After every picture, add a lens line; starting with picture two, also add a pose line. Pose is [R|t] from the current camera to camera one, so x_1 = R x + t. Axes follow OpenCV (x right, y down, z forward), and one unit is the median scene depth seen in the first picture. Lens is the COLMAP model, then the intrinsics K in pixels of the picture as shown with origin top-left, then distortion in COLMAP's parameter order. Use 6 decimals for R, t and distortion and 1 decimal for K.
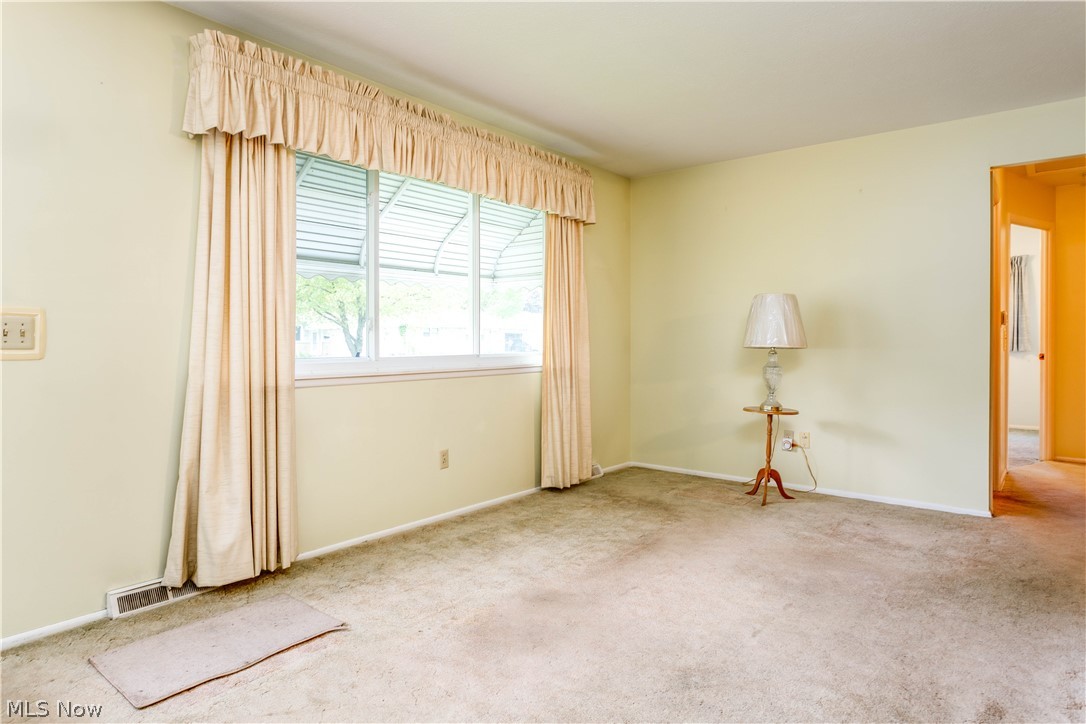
lens RADIAL K [[631.8, 0, 563.6], [0, 631.8, 335.5], [0, 0, 1]] dist [-0.020278, 0.004550]
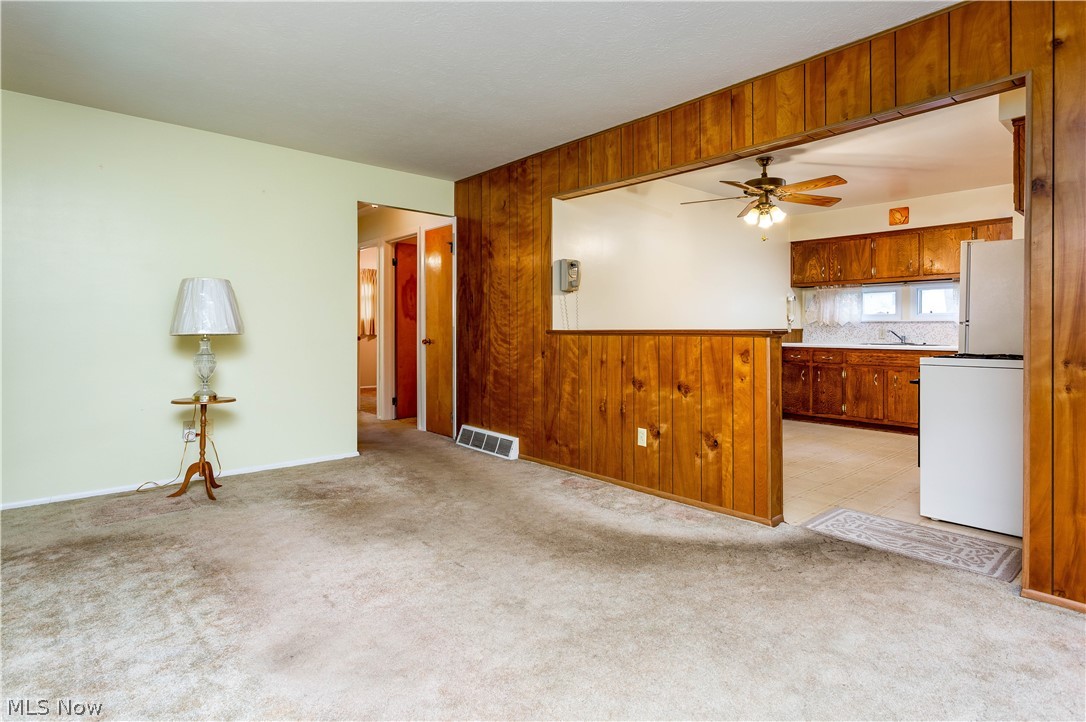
lens RADIAL K [[549.7, 0, 532.2], [0, 549.7, 327.1], [0, 0, 1]] dist [-0.011742, 0.001685]
pose [[0.201260, 0.000912, 0.979537, -0.489803], [-0.006086, 0.999981, 0.000320, 0.005509], [-0.979519, -0.006026, 0.201262, 0.441313]]
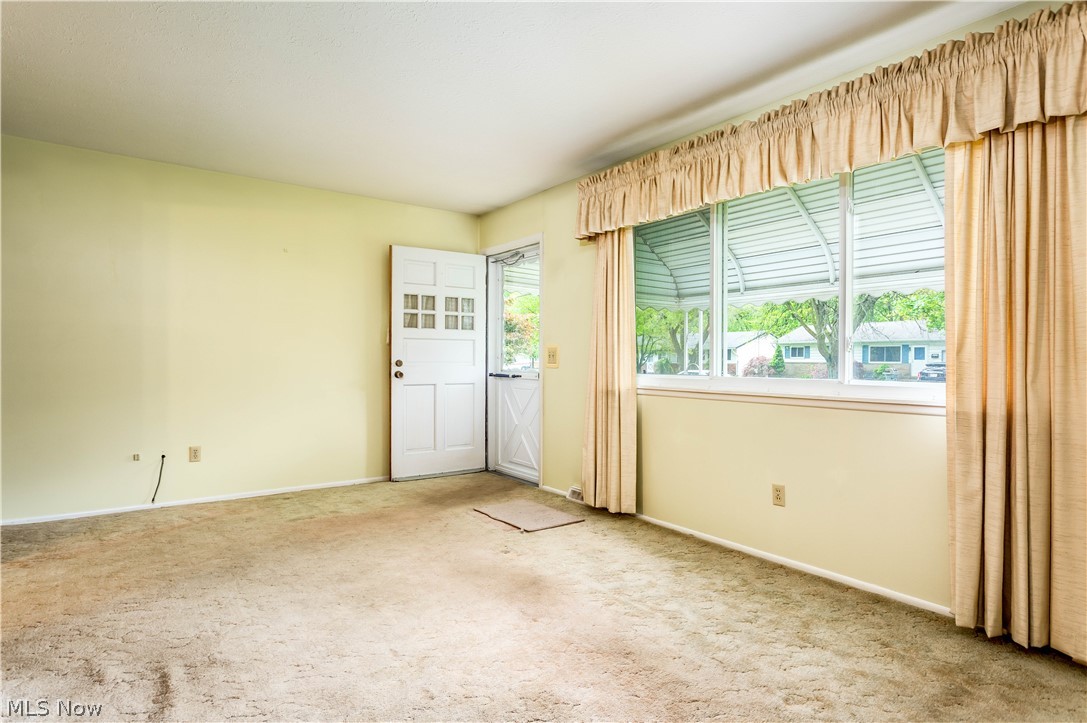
lens RADIAL K [[586.0, 0, 553.9], [0, 586.0, 362.6], [0, 0, 1]] dist [0.007940, 0.000359]
pose [[-0.258777, 0.002110, -0.965935, 0.760744], [-0.003204, 0.999990, 0.003043, 0.008162], [0.965932, 0.003882, -0.258768, 0.997002]]
